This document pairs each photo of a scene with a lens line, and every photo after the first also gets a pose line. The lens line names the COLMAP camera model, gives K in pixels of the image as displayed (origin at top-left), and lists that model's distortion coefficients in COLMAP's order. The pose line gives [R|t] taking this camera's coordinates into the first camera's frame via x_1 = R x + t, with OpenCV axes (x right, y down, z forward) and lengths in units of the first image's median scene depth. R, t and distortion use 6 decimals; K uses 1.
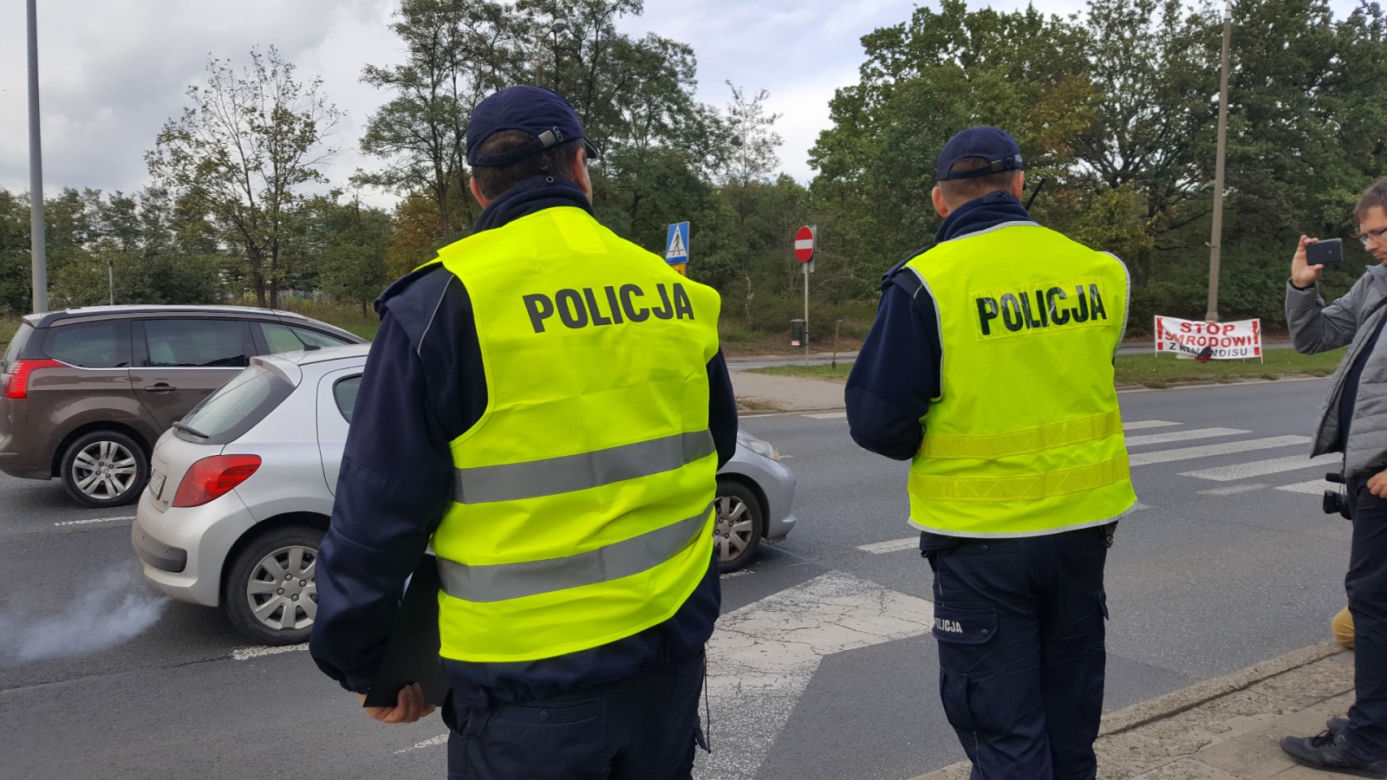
lens RADIAL K [[1052.7, 0, 695.0], [0, 1052.7, 411.0], [0, 0, 1]] dist [0.077712, -0.142572]
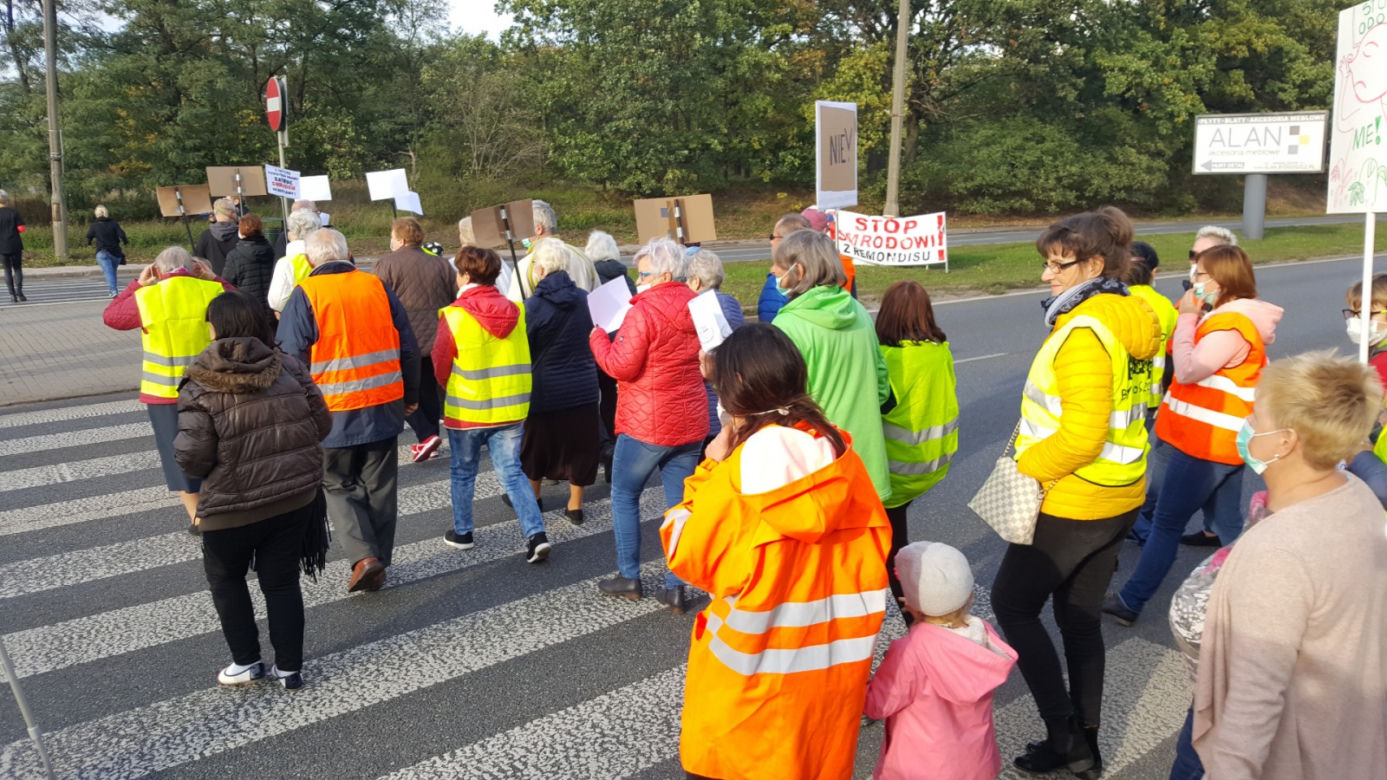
lens RADIAL K [[1085.3, 0, 693.5], [0, 1085.3, 390.0], [0, 0, 1]] dist [-0.035962, -0.049962]
pose [[0.992440, -0.030411, 0.118907, 0.251415], [0.019535, 0.995606, 0.091584, -0.034037], [-0.121169, -0.088568, 0.988673, 0.243589]]
